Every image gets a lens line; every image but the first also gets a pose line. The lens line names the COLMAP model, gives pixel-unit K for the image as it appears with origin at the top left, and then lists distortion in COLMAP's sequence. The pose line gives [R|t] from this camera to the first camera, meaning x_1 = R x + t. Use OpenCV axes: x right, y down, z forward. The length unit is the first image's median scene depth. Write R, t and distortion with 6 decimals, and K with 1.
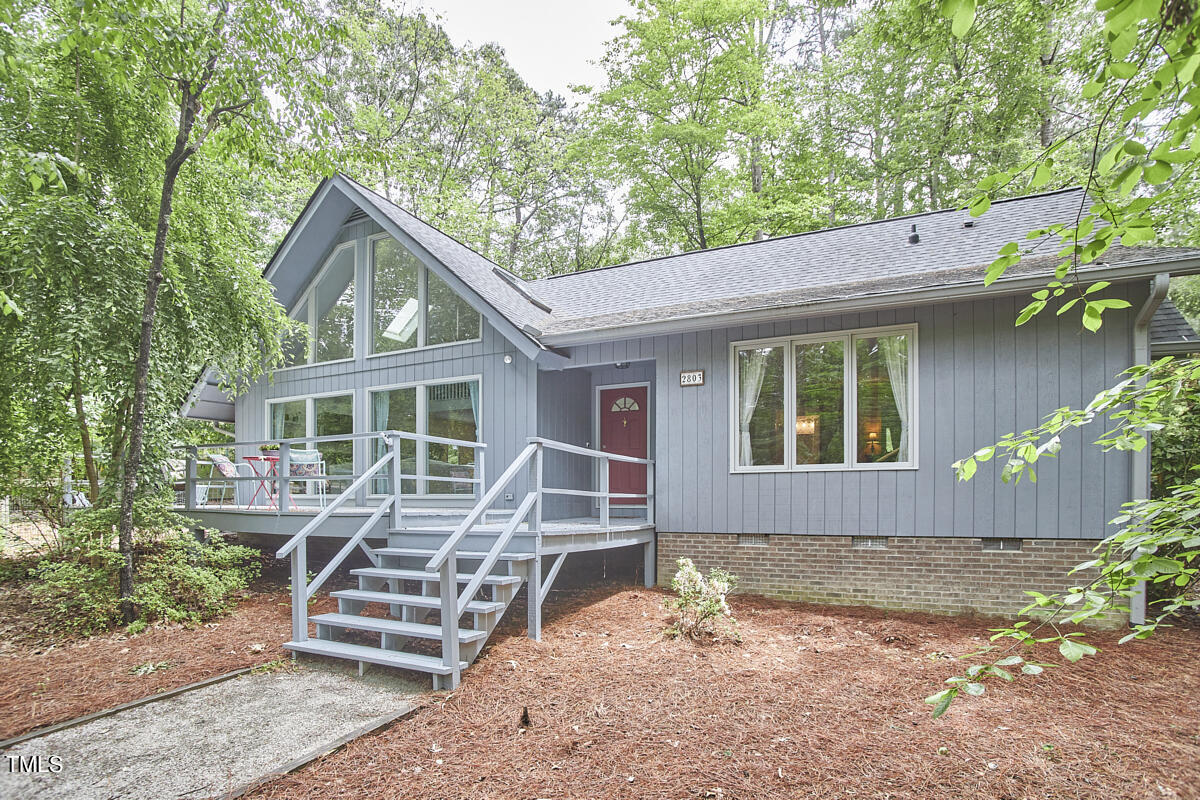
lens RADIAL K [[667.2, 0, 584.5], [0, 667.2, 412.6], [0, 0, 1]] dist [-0.081541, 0.042249]
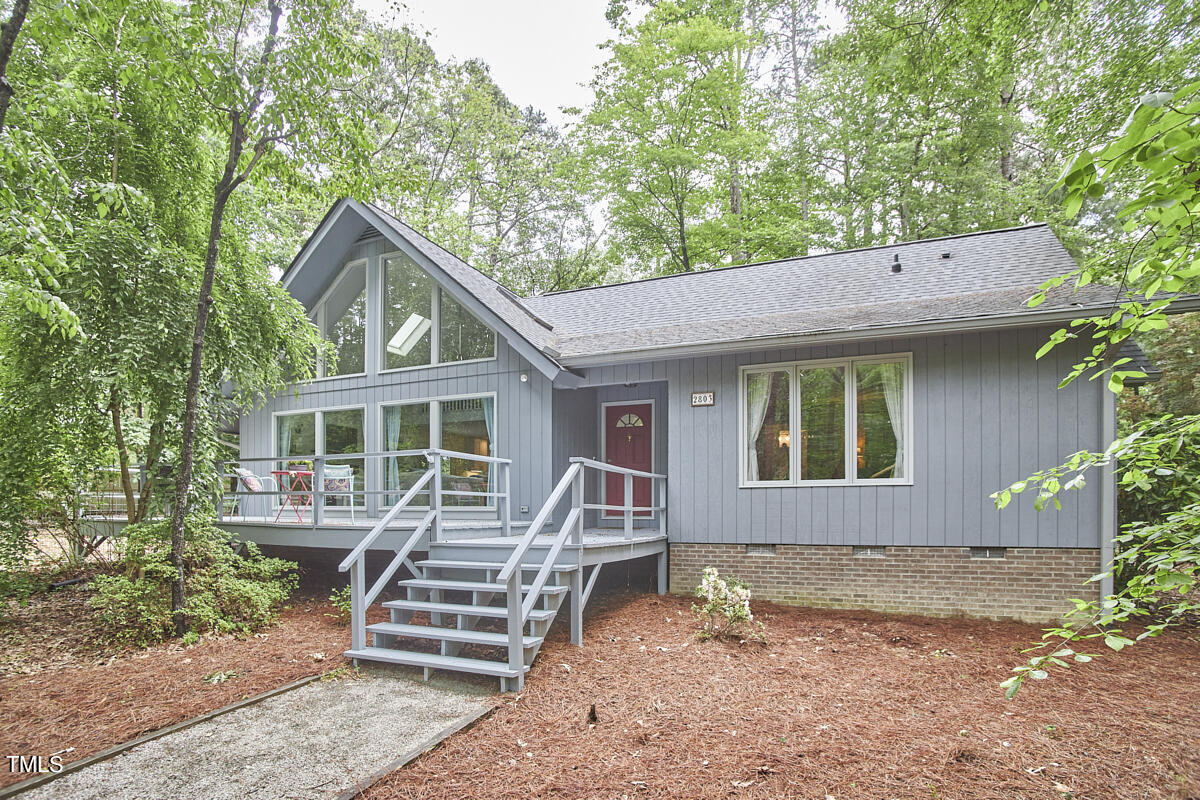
lens RADIAL K [[667.2, 0, 584.5], [0, 667.2, 412.6], [0, 0, 1]] dist [-0.081541, 0.042249]
pose [[0.998238, 0.007036, 0.058913, -0.106067], [-0.006422, 0.999923, -0.010600, -0.019350], [-0.058983, 0.010203, 0.998207, -0.066755]]
